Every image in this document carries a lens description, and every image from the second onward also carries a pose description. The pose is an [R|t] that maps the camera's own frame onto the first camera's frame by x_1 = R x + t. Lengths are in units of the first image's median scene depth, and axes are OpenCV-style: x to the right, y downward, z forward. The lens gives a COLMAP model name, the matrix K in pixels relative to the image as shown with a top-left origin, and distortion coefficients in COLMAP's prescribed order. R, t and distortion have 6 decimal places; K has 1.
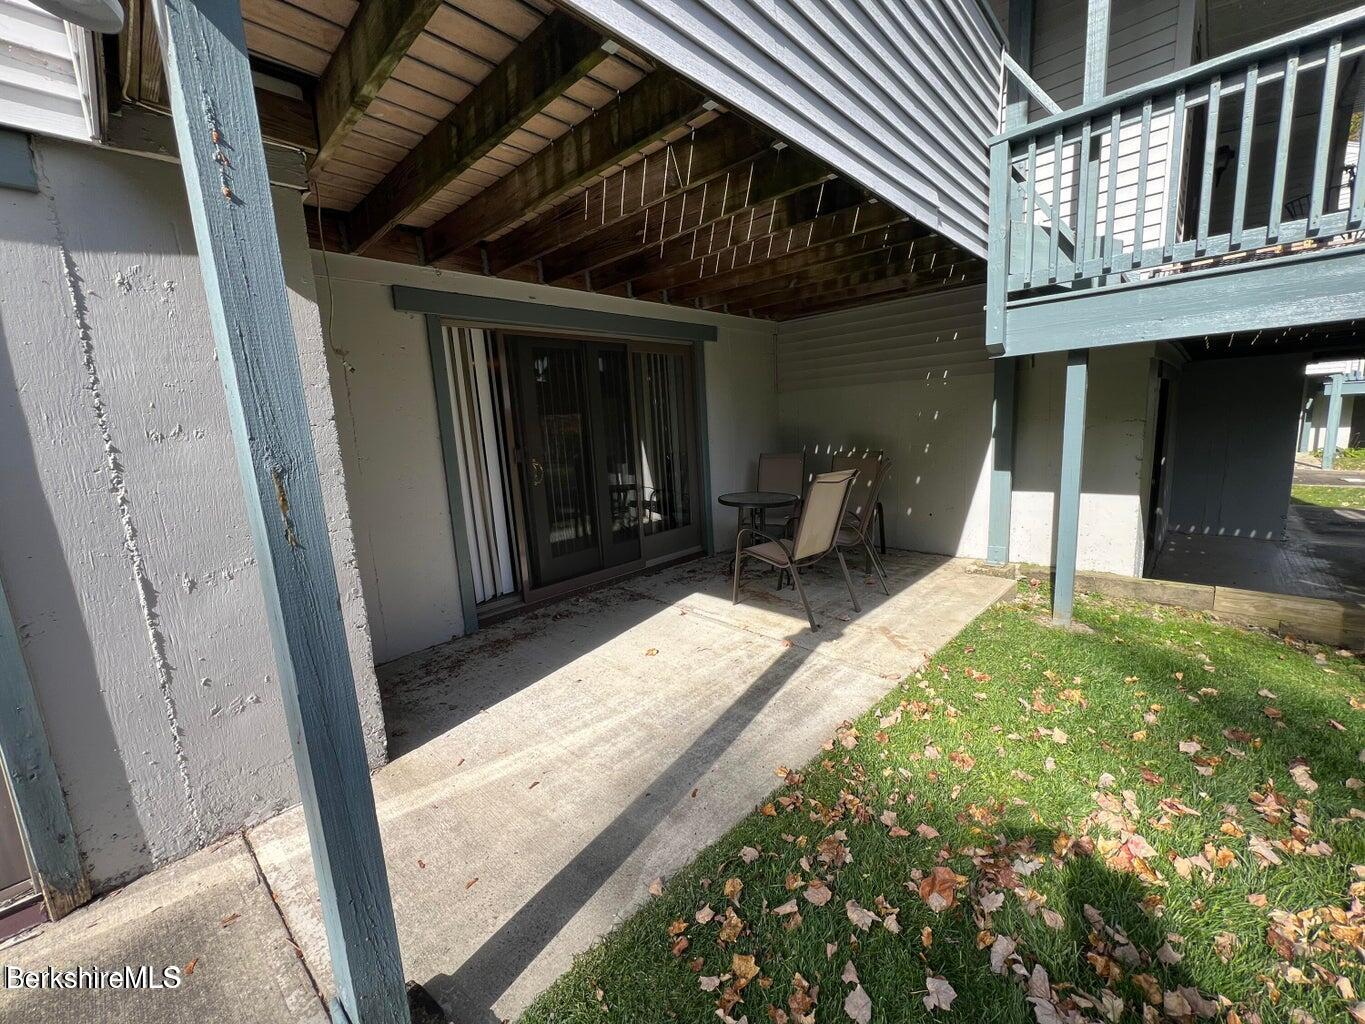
lens RADIAL K [[543.8, 0, 682.2], [0, 543.8, 512.6], [0, 0, 1]] dist [-0.002231, 0.000384]
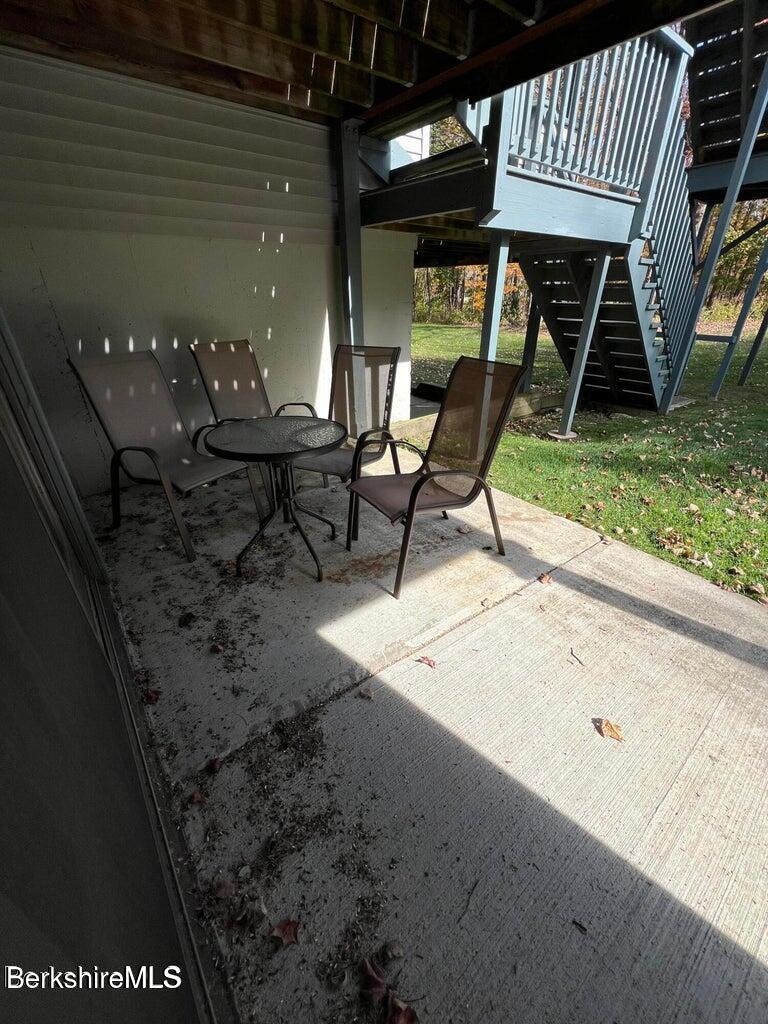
lens RADIAL K [[408.0, 0, 383.8], [0, 408.0, 511.3], [0, 0, 1]] dist [-0.002231, 0.000384]
pose [[0.141936, -0.425873, 0.893580, -0.293088], [0.160906, 0.900640, 0.403679, -0.120221], [-0.976710, 0.086486, 0.196359, 0.898721]]
